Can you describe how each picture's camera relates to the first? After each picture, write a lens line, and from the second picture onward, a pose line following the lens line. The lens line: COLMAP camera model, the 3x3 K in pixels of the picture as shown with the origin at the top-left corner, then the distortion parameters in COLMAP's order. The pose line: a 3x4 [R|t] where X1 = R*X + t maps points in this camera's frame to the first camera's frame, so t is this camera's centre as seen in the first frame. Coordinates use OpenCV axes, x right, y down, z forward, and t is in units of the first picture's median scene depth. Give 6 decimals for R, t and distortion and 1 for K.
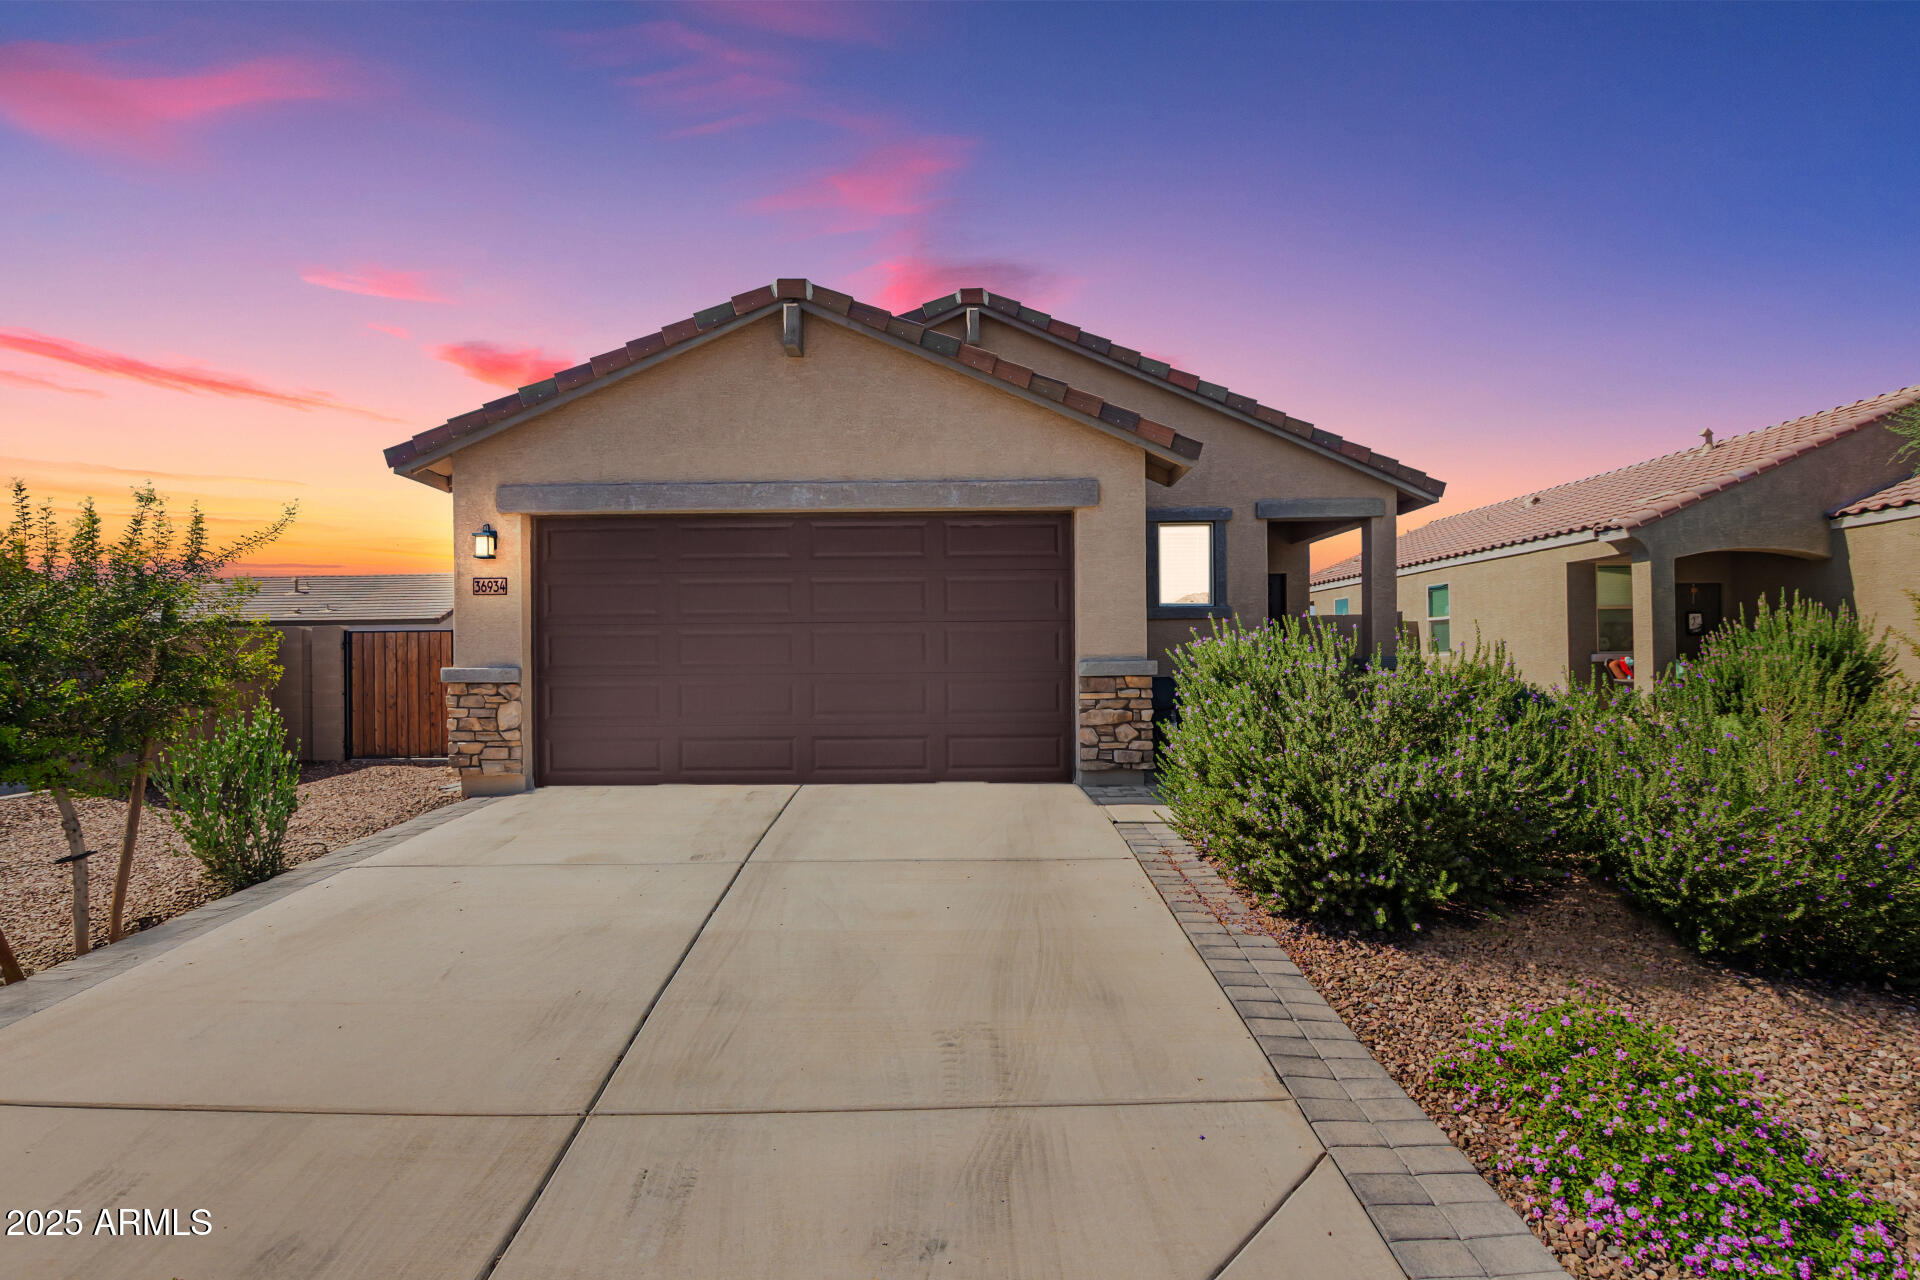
lens RADIAL K [[897.6, 0, 960.2], [0, 897.6, 652.6], [0, 0, 1]] dist [-0.020019, 0.000004]
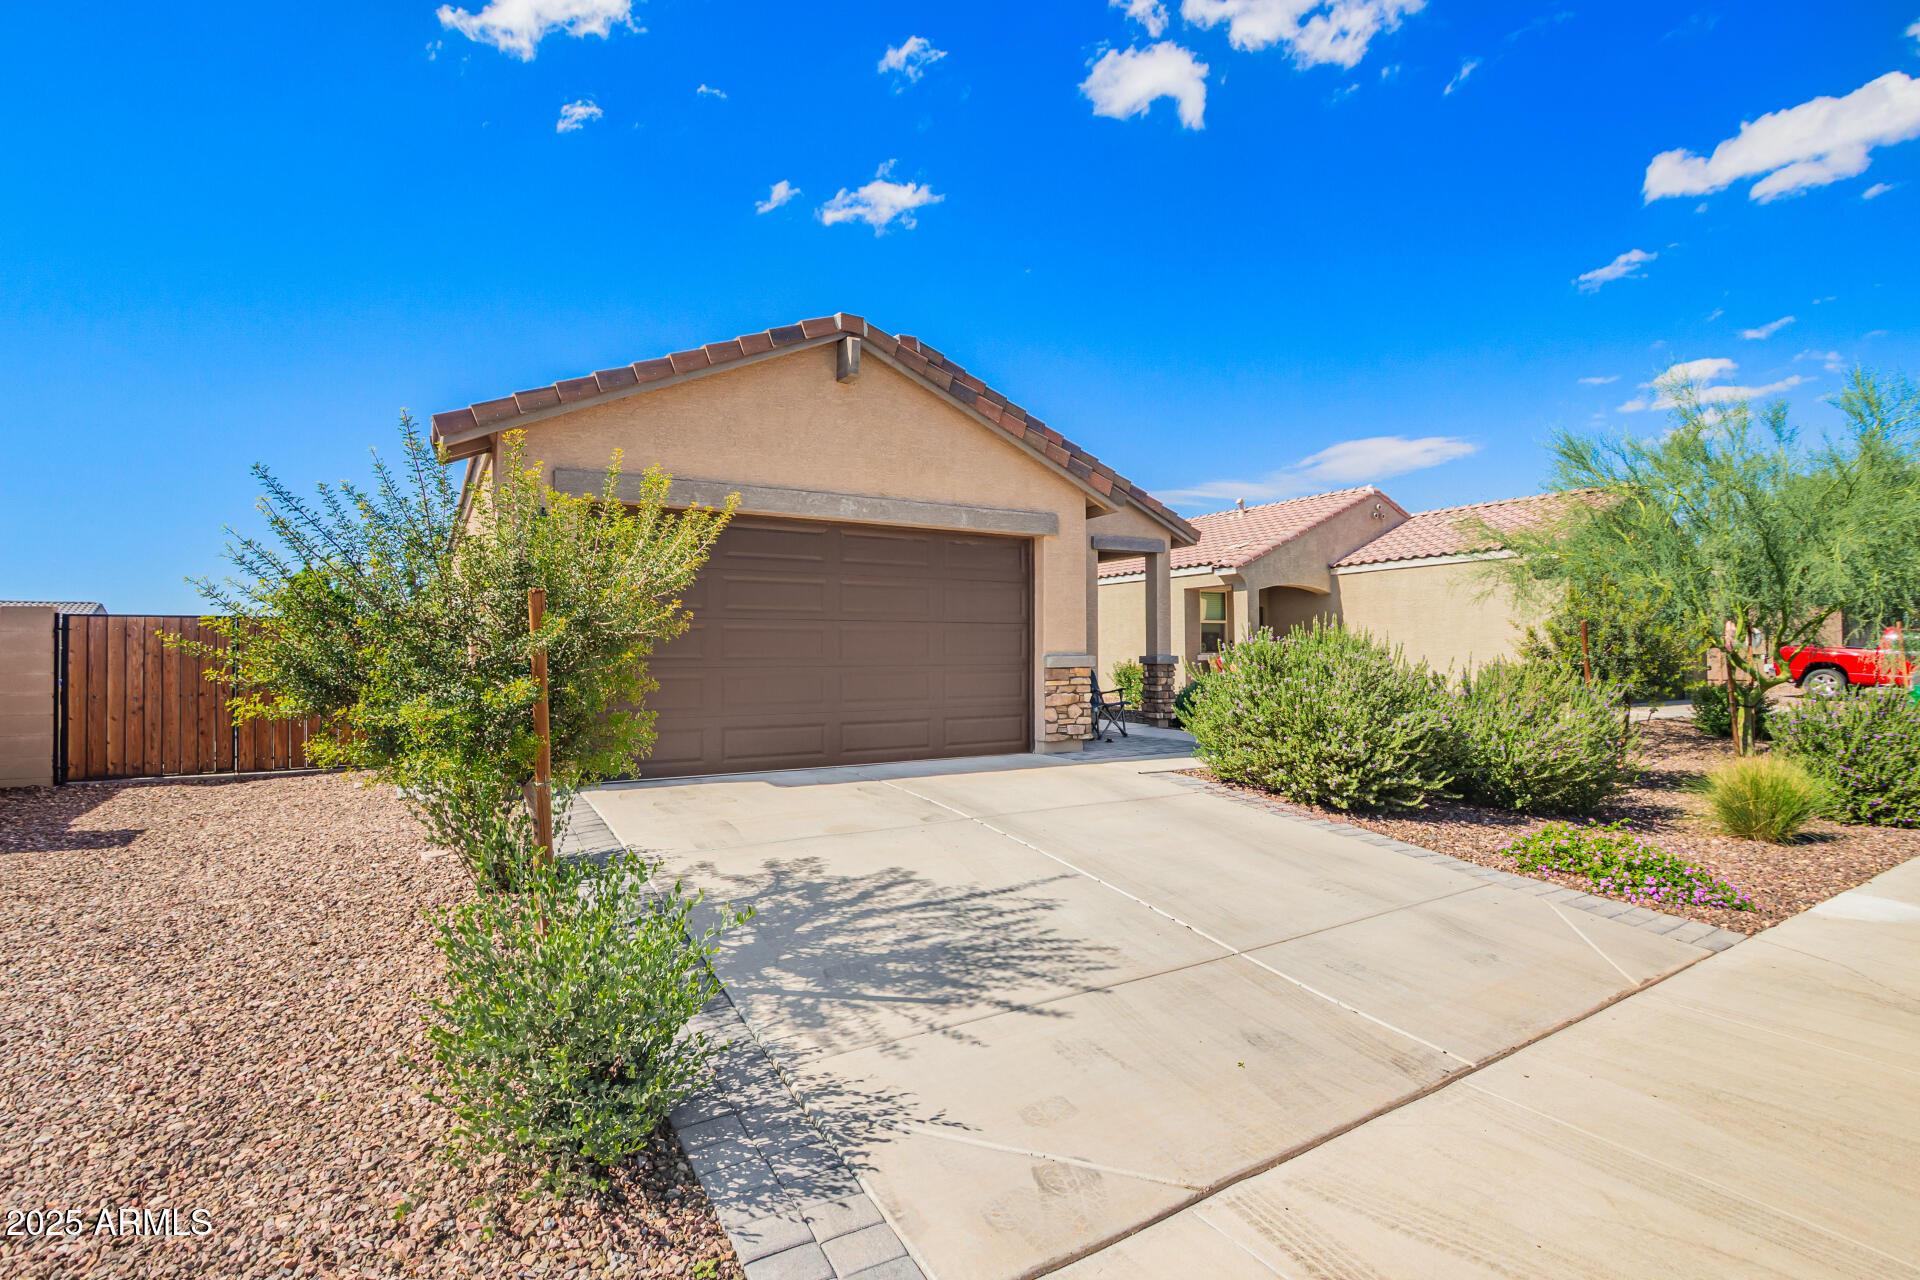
lens RADIAL K [[870.2, 0, 960.0], [0, 870.2, 640.0], [0, 0, 1]] dist [-0.021864, 0.000148]
pose [[0.870038, 0.013680, 0.492796, -0.577982], [-0.006325, 0.999842, -0.016589, 0.008279], [-0.492945, 0.011316, 0.869987, -0.014049]]
